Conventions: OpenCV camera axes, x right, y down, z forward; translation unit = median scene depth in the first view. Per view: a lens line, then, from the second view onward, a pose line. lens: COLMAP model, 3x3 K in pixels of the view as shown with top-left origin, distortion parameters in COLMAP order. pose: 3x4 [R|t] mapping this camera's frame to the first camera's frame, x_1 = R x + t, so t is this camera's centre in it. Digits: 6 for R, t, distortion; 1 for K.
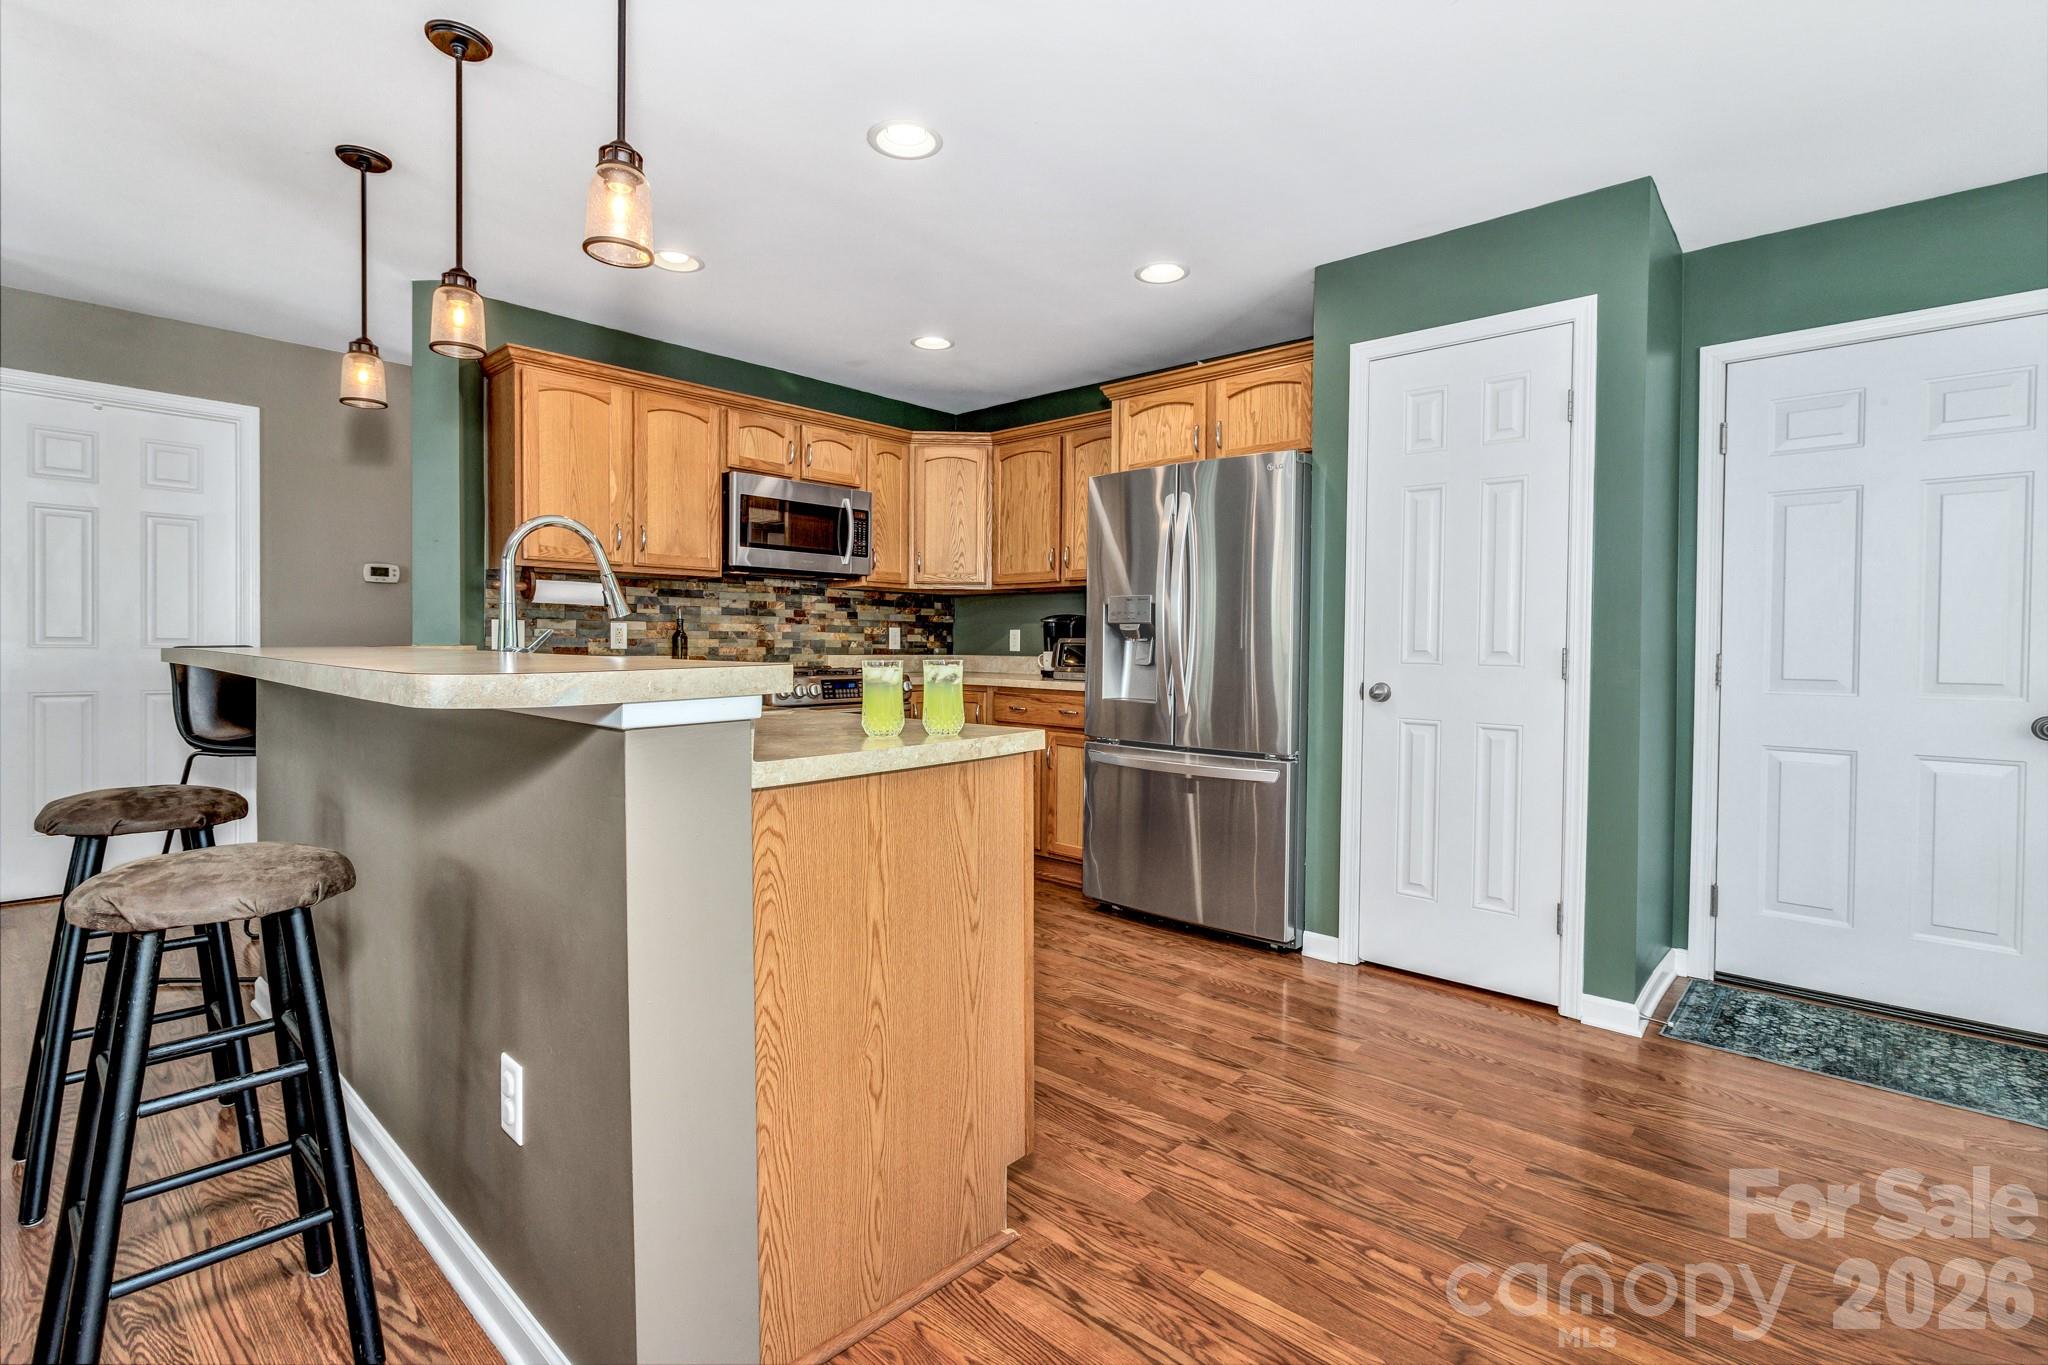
lens RADIAL K [[954.0, 0, 1031.4], [0, 954.0, 642.8], [0, 0, 1]] dist [-0.002531, 0.003894]
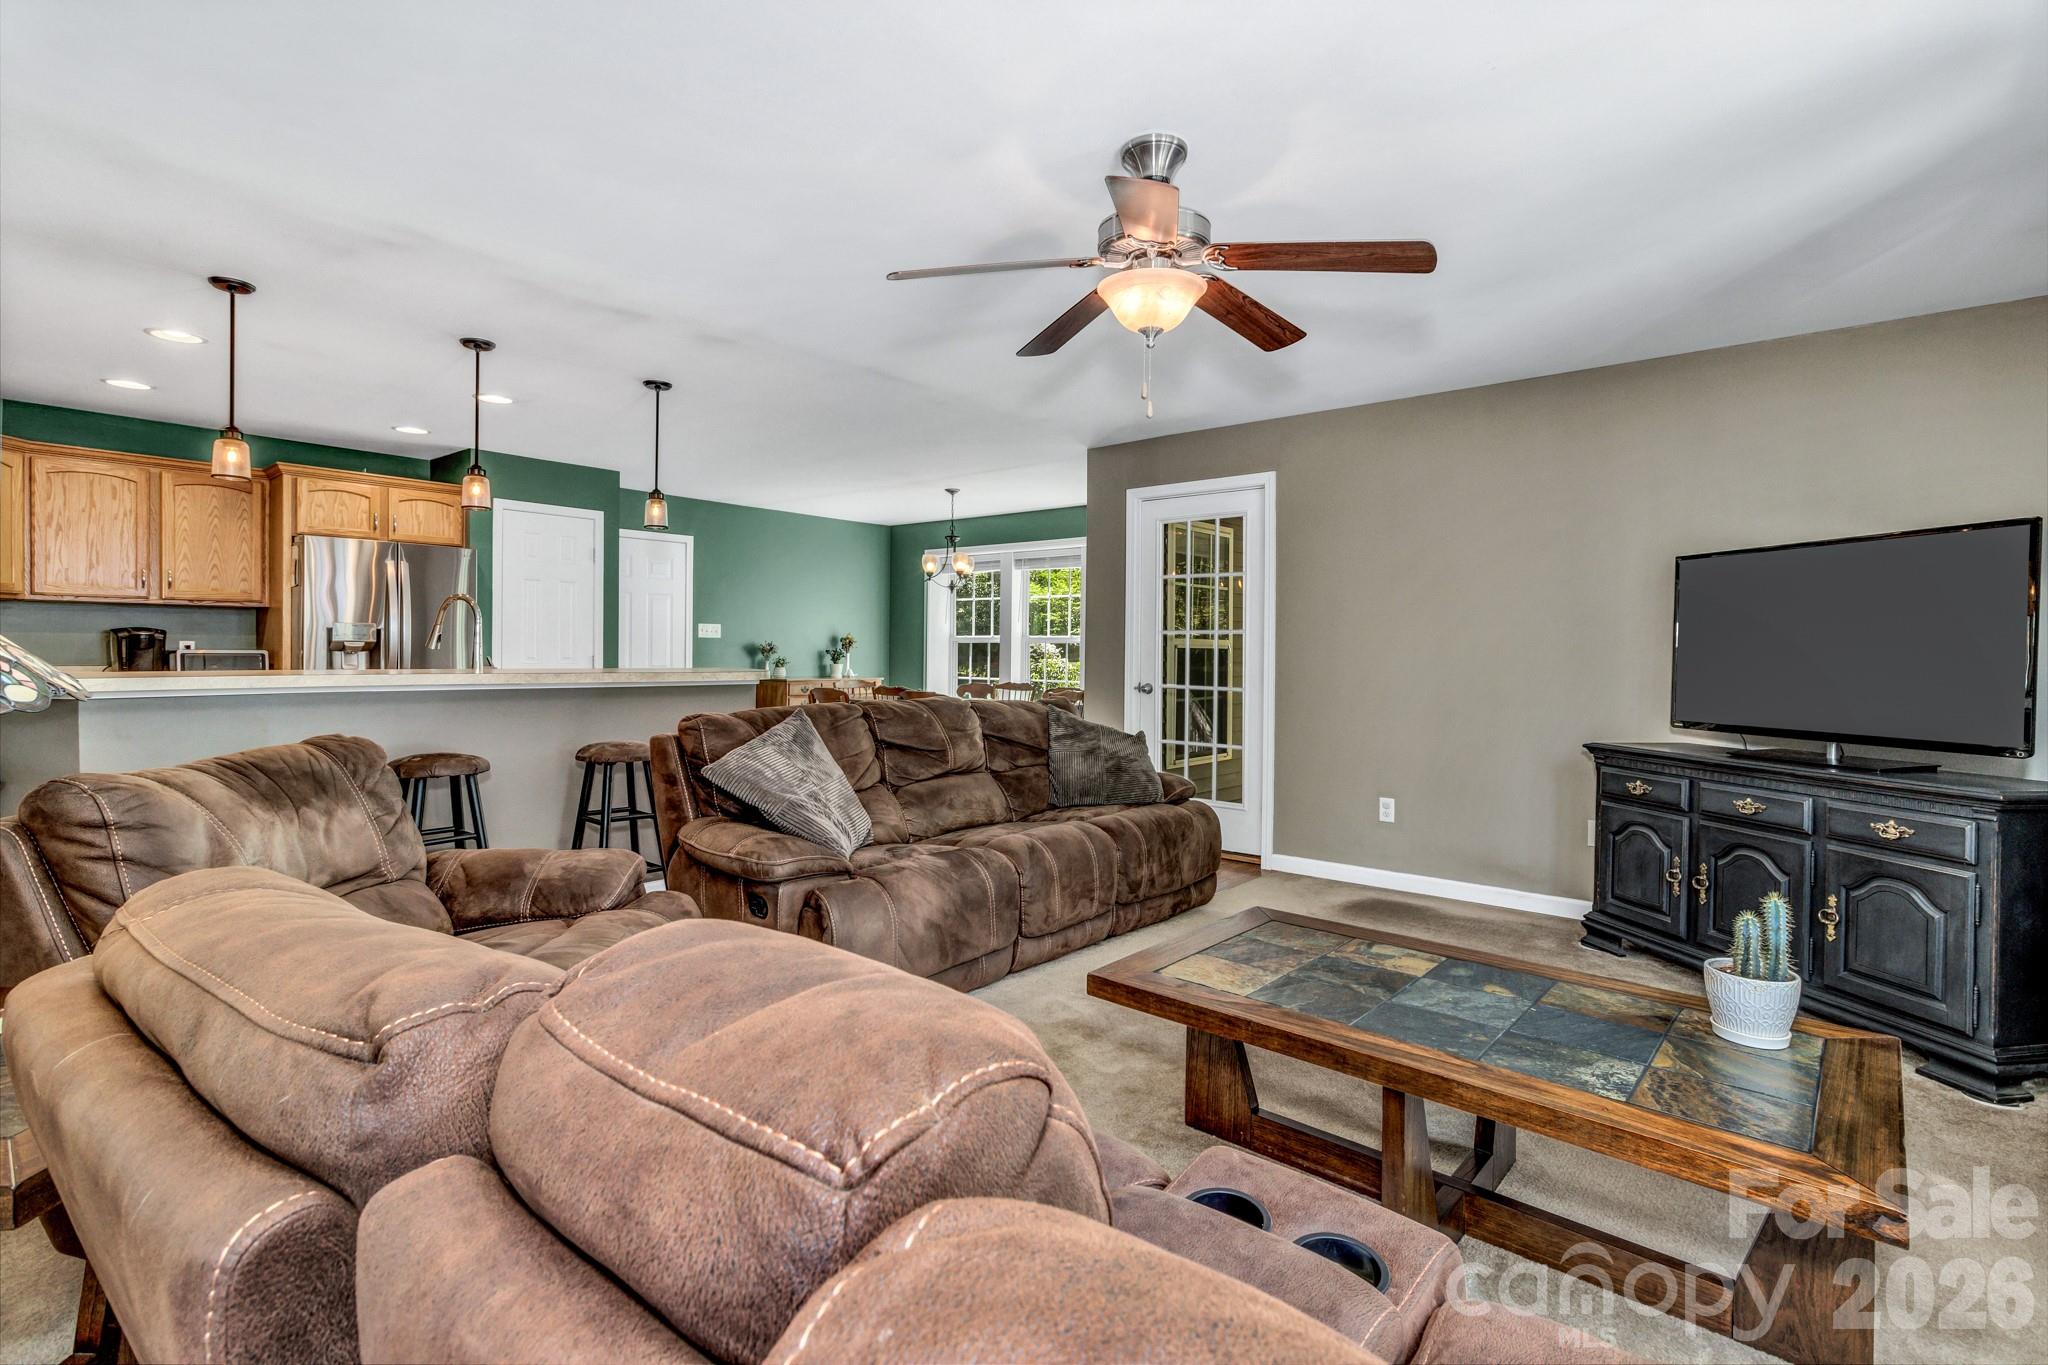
lens RADIAL K [[954.0, 0, 1022.5], [0, 954.0, 664.7], [0, 0, 1]] dist [-0.002531, 0.003894]
pose [[-0.031863, -0.026075, 0.999152, -1.205517], [-0.012918, 0.999587, 0.025675, -0.029353], [-0.999409, -0.012089, -0.032187, -0.006958]]
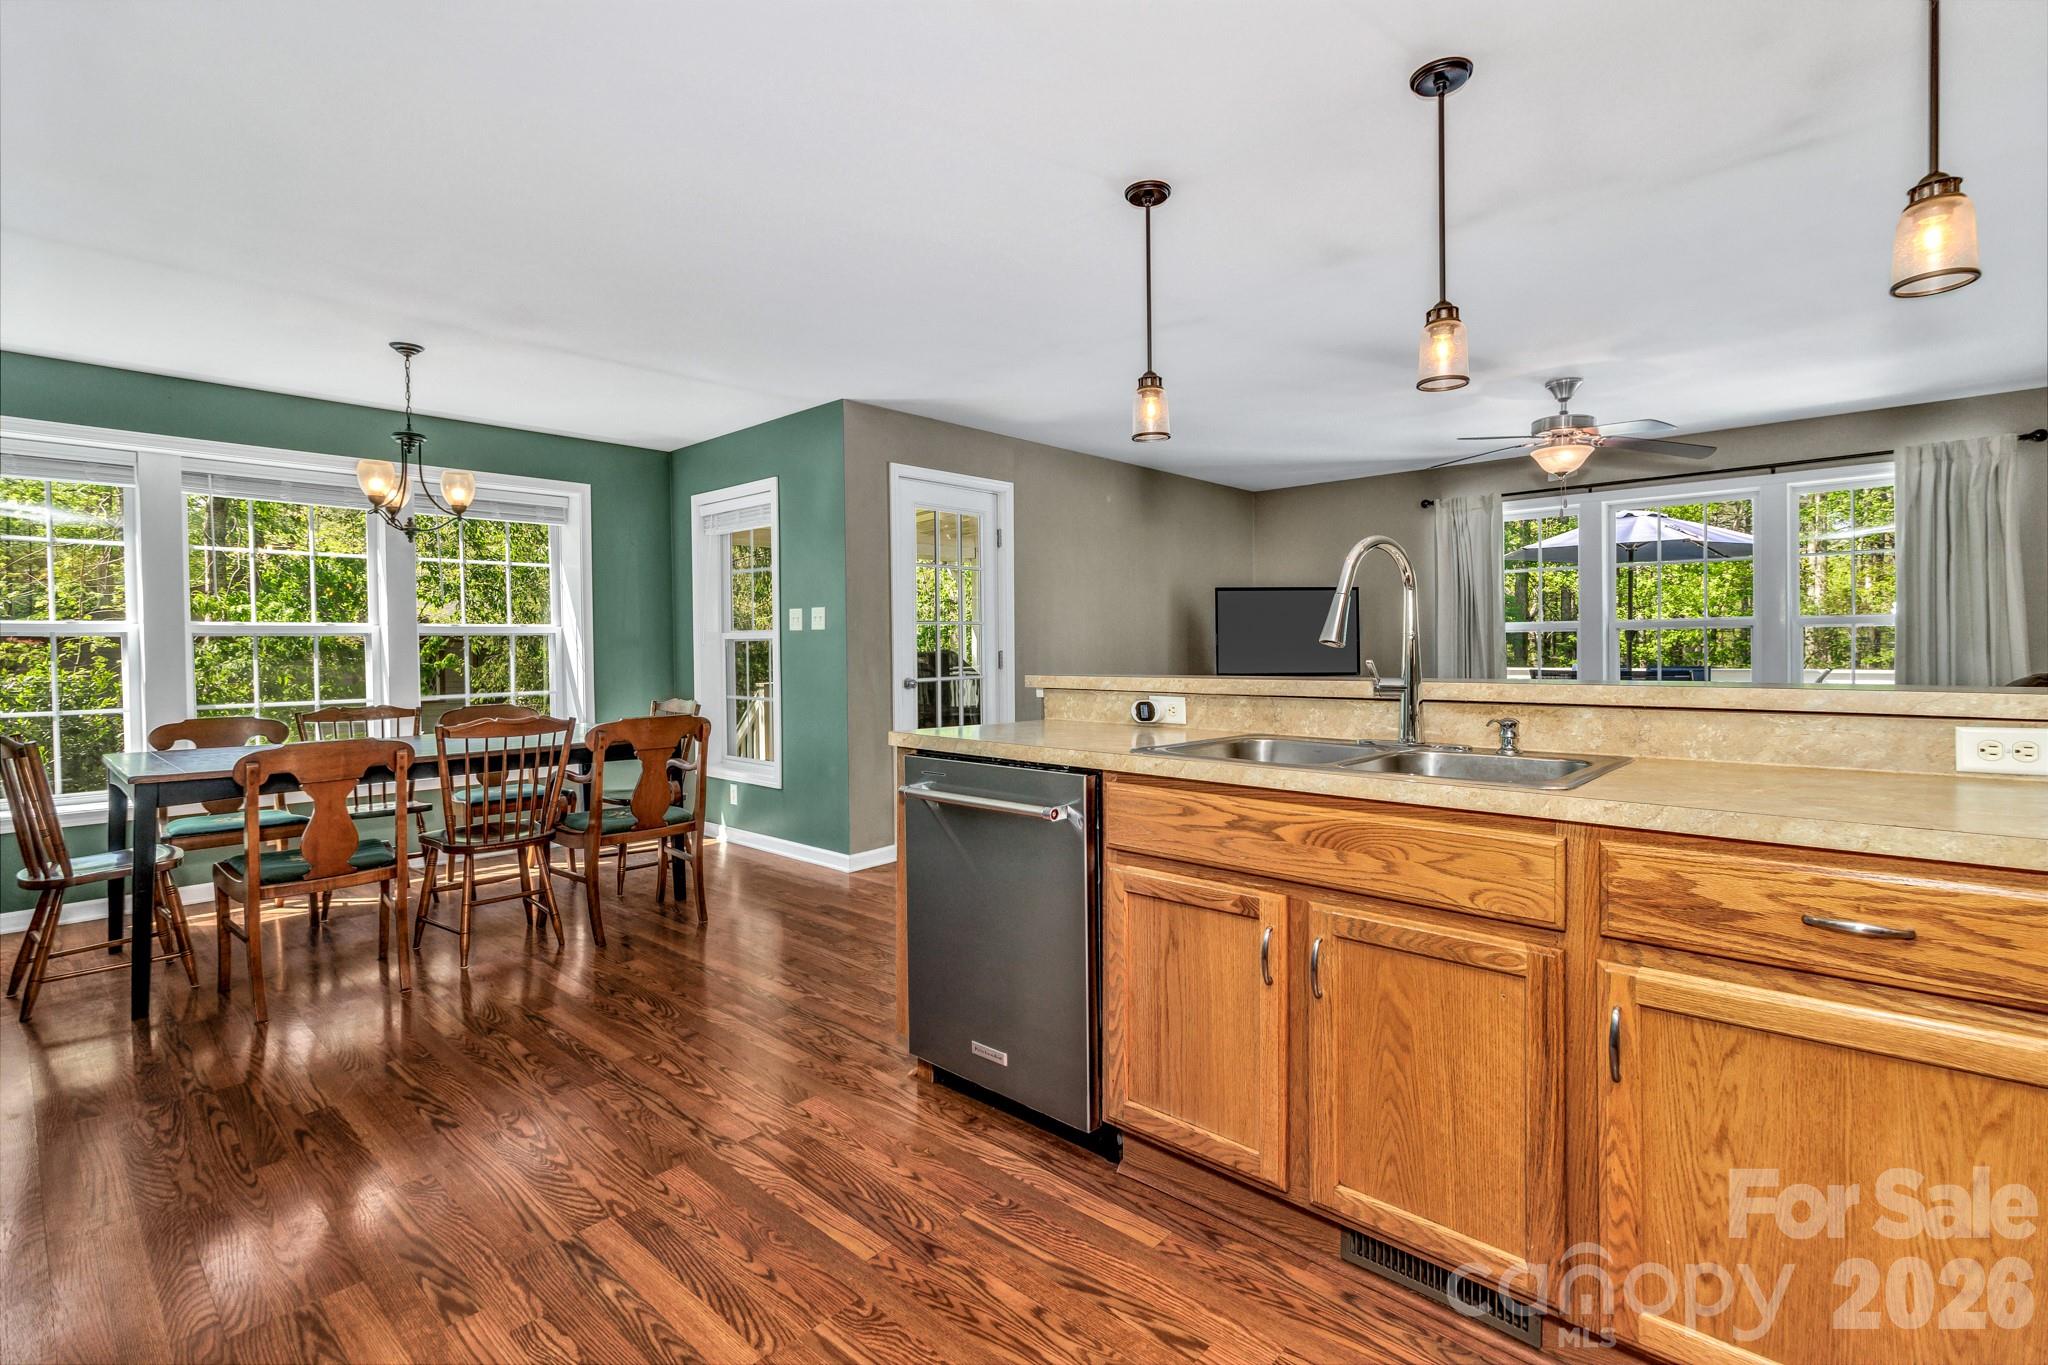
lens RADIAL K [[954.0, 0, 1048.3], [0, 954.0, 648.9], [0, 0, 1]] dist [-0.002531, 0.003894]
pose [[-0.999937, -0.001427, -0.011175, -0.083005], [-0.001480, 0.999988, 0.004710, -0.015308], [0.011169, 0.004726, -0.999926, 0.976127]]
